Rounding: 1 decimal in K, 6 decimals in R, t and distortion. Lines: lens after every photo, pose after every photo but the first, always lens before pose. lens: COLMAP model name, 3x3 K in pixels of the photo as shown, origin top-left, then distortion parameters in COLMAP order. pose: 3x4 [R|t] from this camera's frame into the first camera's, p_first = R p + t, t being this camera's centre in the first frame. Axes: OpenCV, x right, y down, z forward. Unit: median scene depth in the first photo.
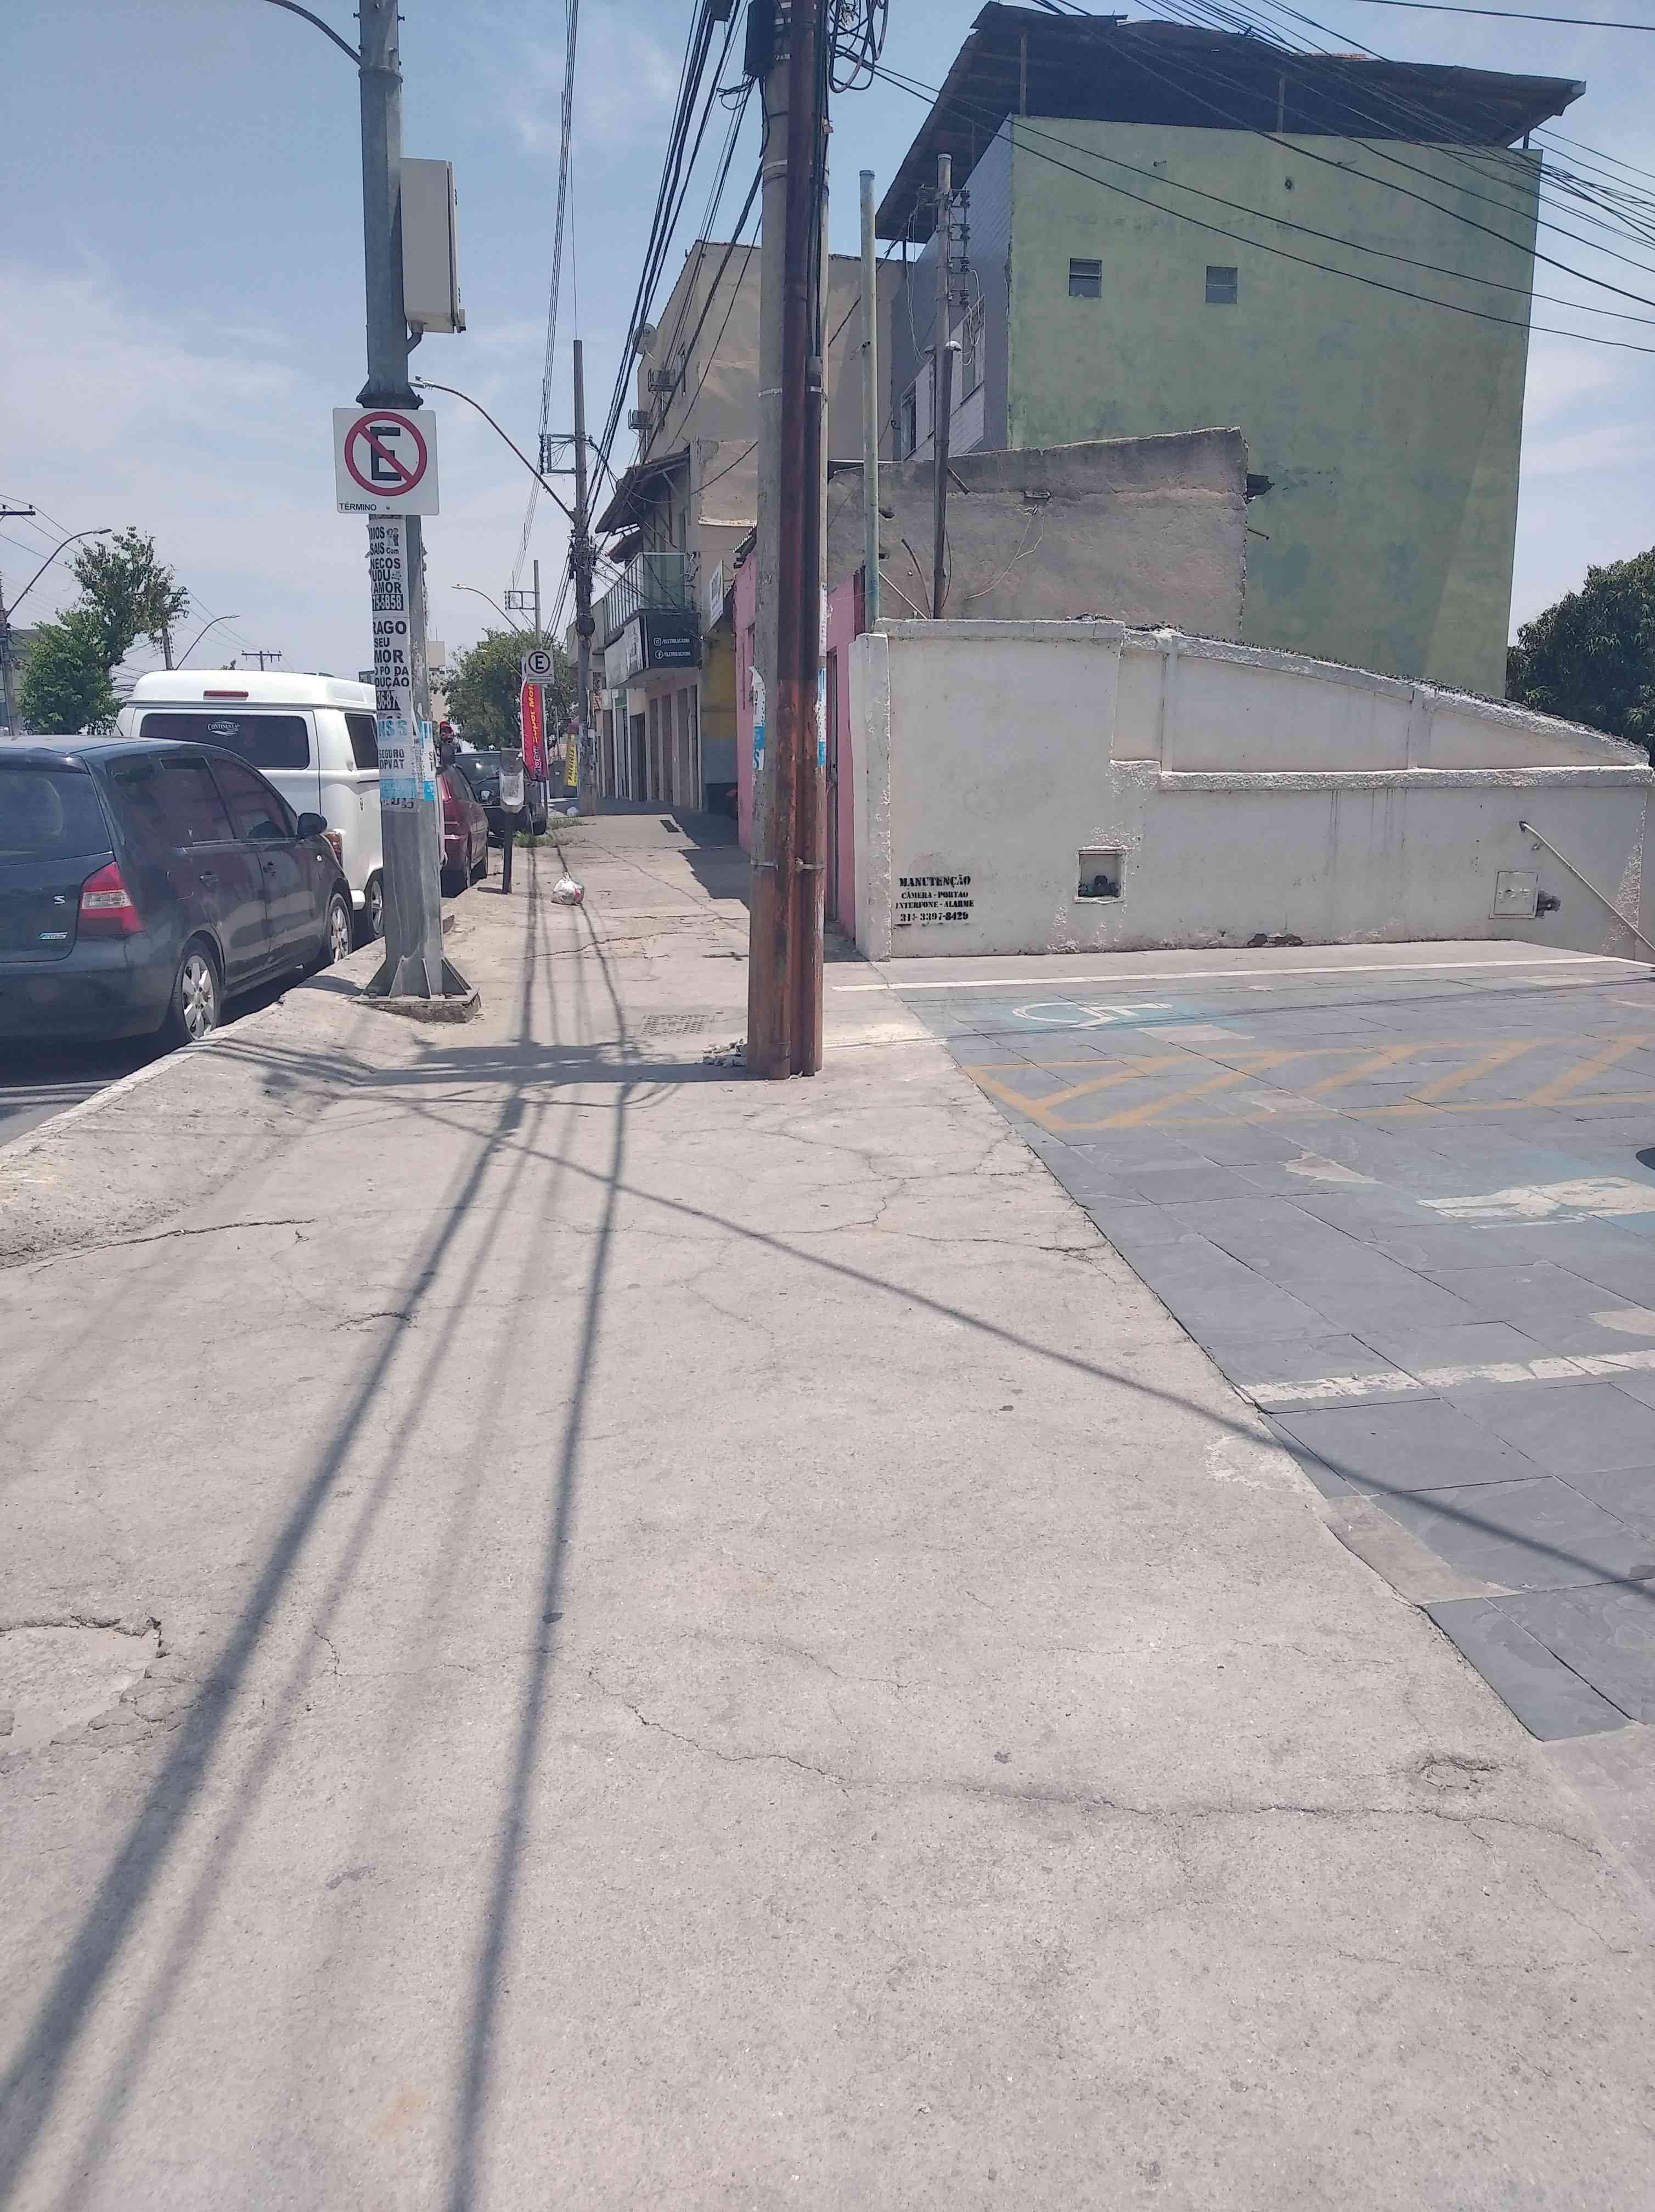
lens RADIAL K [[1753.0, 0, 884.0], [0, 1753.0, 1107.7], [0, 0, 1]] dist [-0.008512, -0.001112]
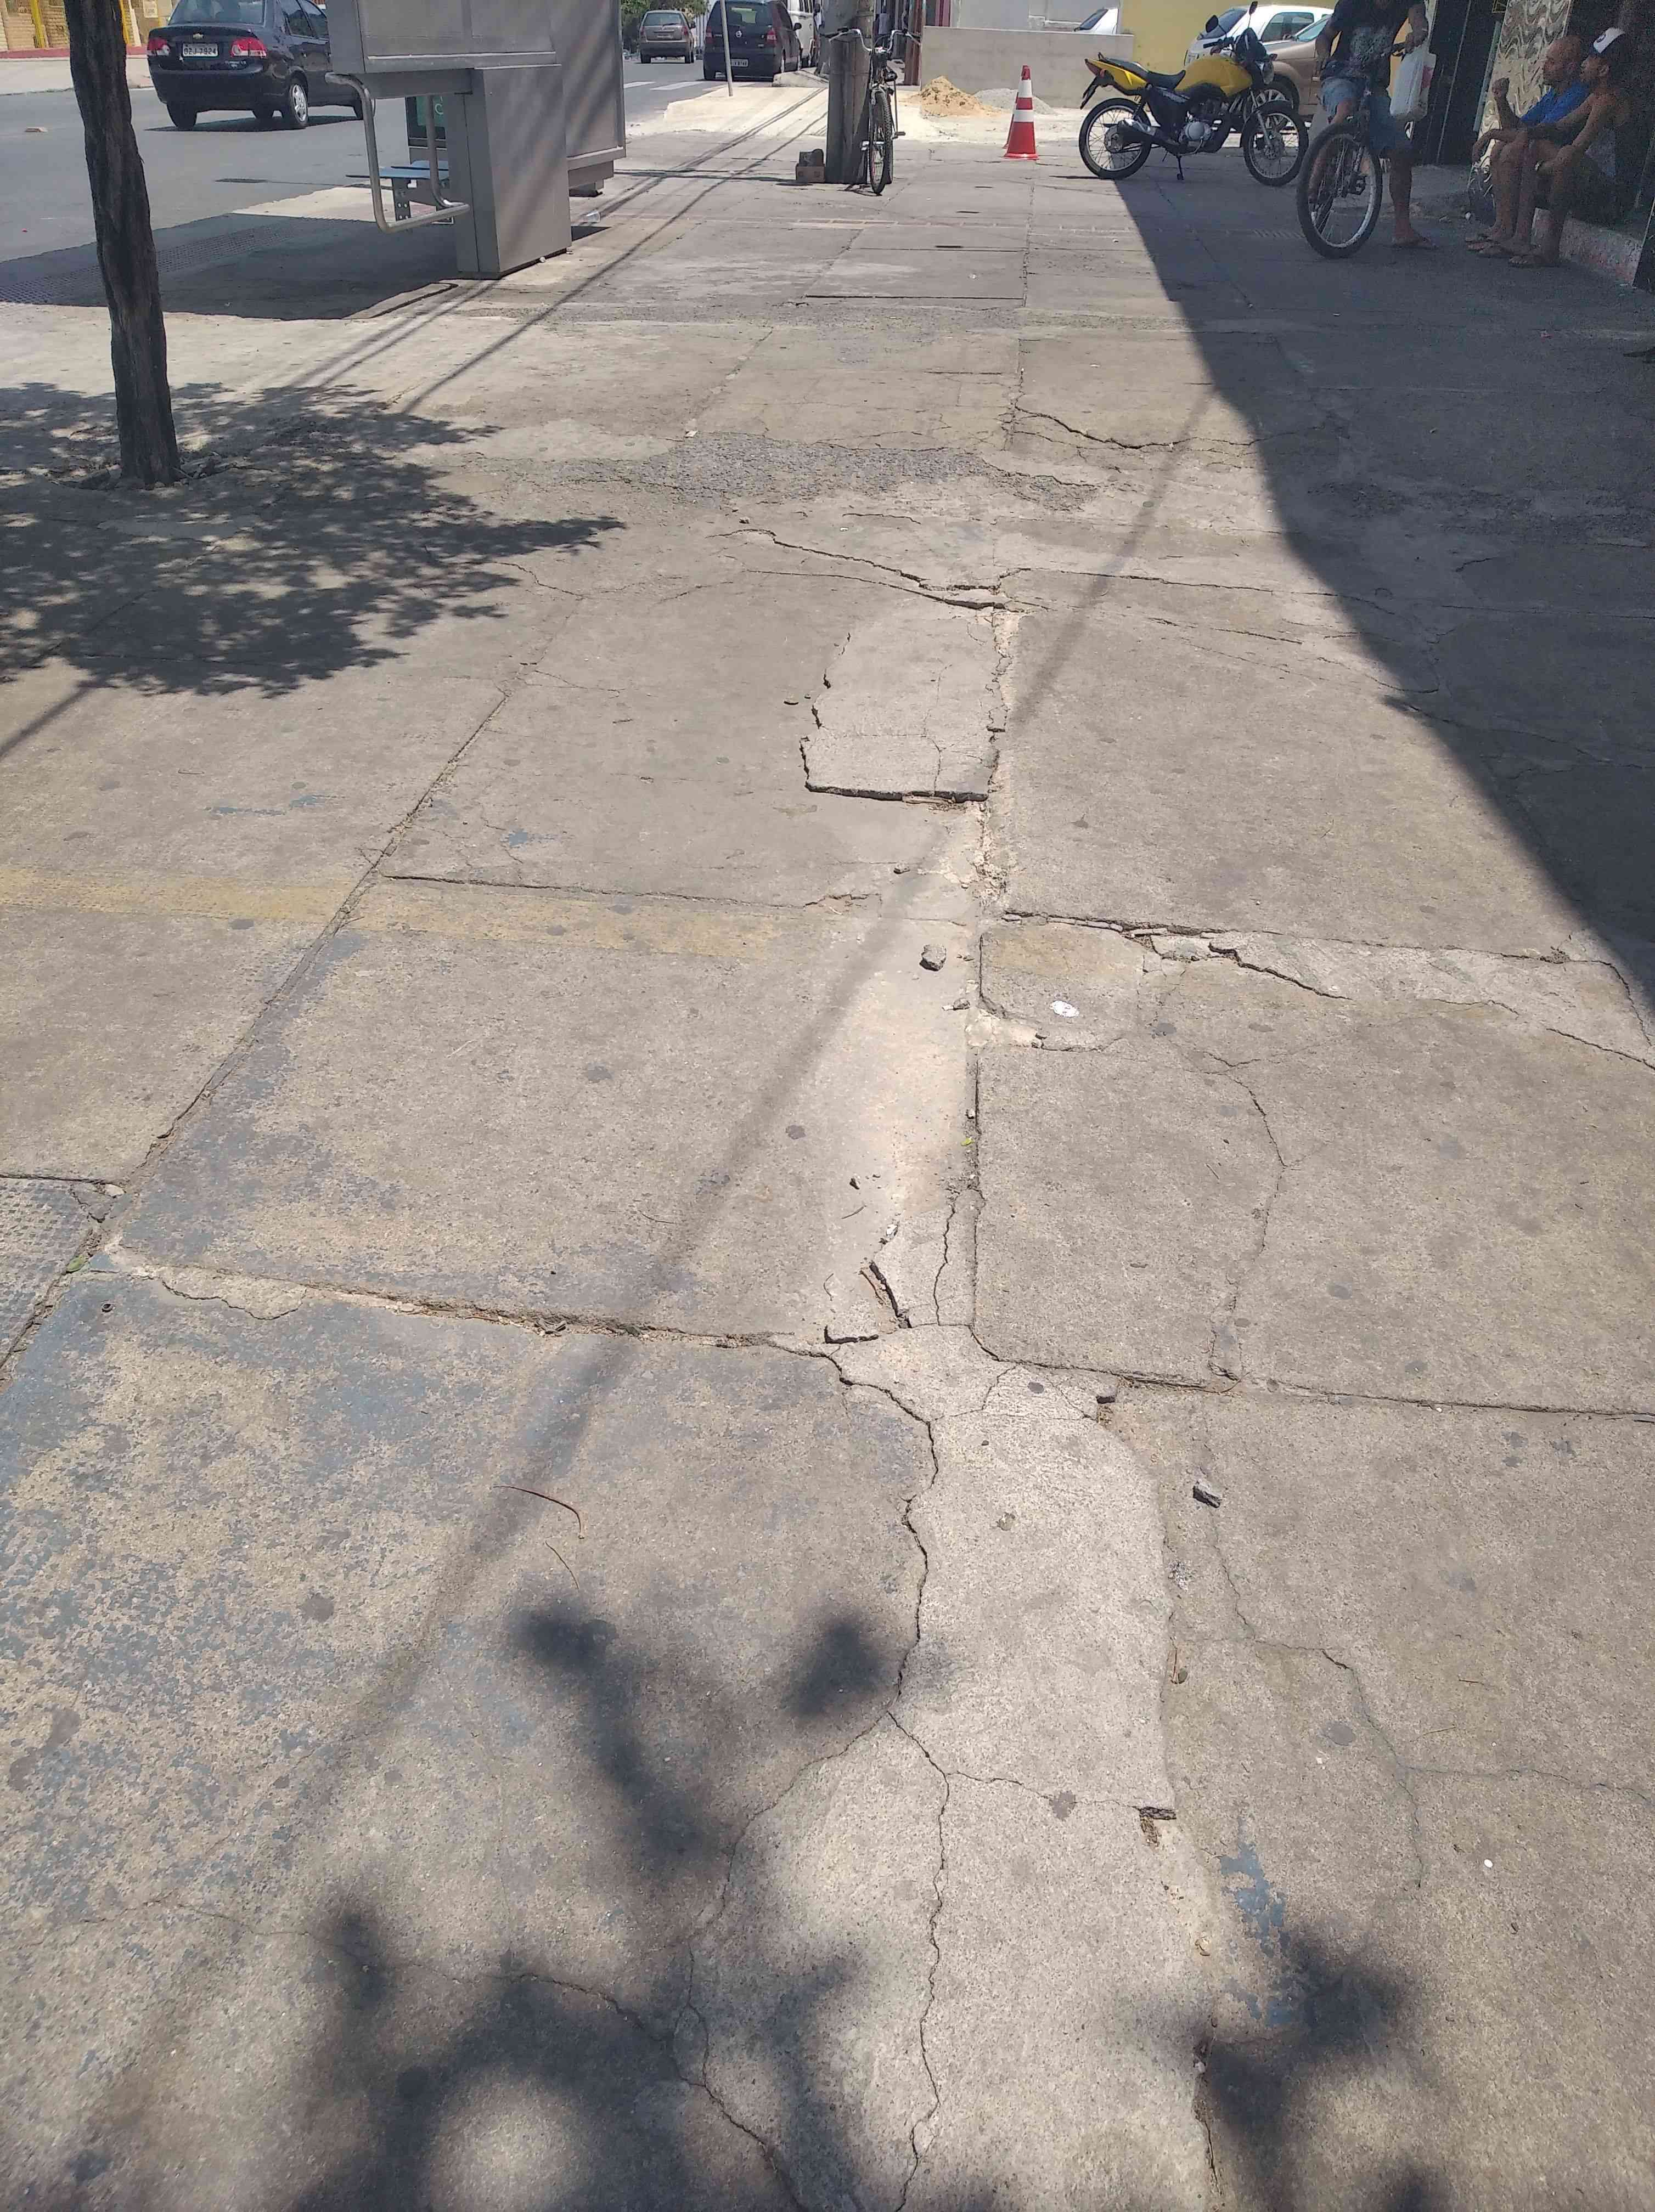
lens RADIAL K [[1714.3, 0, 827.5], [0, 1714.3, 1106.0], [0, 0, 1]] dist [0.047965, -0.066955]
pose [[0.984507, 0.120889, -0.127011, 0.196037], [-0.069770, 0.934613, 0.348756, 0.285252], [0.160867, -0.334491, 0.928567, -1.297042]]
